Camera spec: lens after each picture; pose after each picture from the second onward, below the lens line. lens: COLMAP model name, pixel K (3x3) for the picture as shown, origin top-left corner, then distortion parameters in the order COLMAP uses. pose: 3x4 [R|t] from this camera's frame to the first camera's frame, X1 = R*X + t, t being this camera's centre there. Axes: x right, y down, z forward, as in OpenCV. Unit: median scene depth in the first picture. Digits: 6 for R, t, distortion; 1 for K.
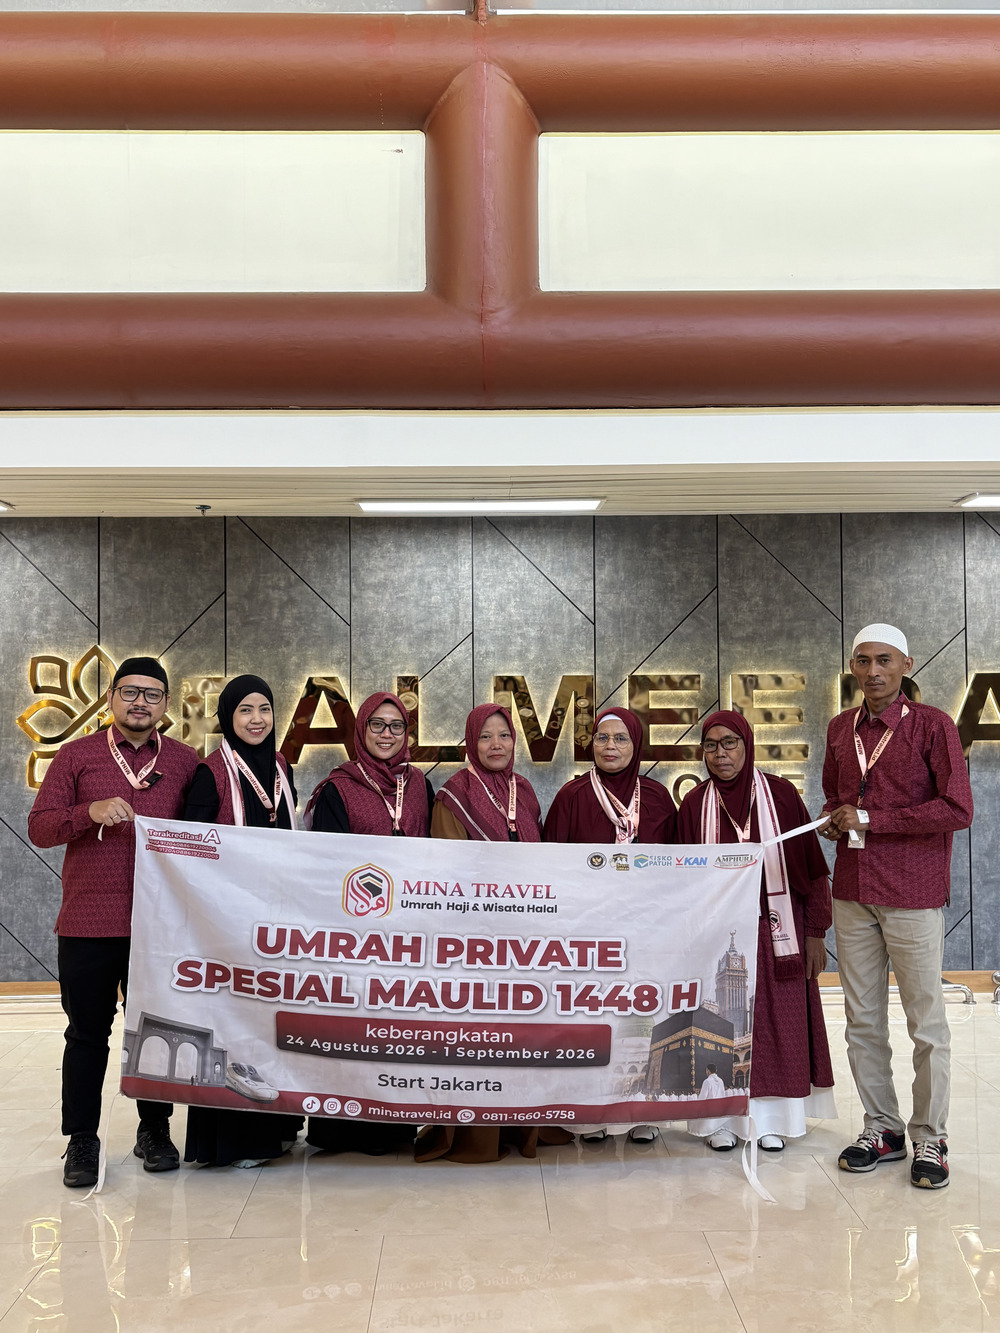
lens RADIAL K [[1240.7, 0, 500.0], [0, 1240.7, 666.5], [0, 0, 1]] dist [0.145639, -0.397236]
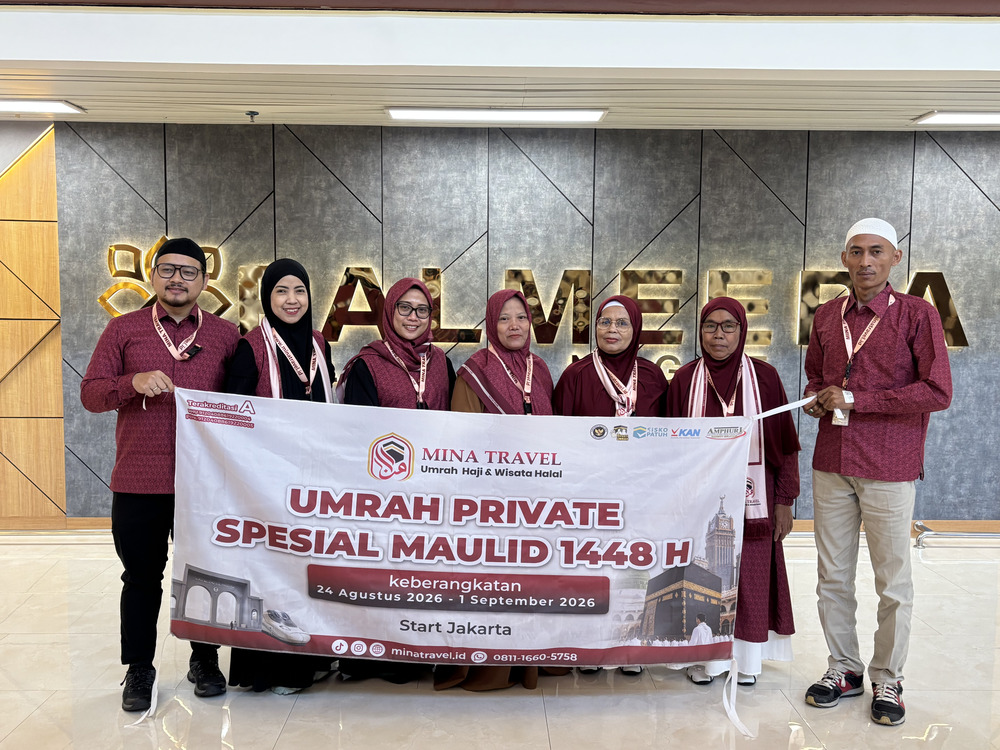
lens RADIAL K [[930.8, 0, 497.1], [0, 930.8, 406.9], [0, 0, 1]] dist [0.145639, -0.397236]
pose [[0.999844, 0.015940, -0.007544, -0.004795], [-0.014685, 0.989417, 0.144353, 0.010085], [0.009765, -0.144220, 0.989497, 0.126232]]
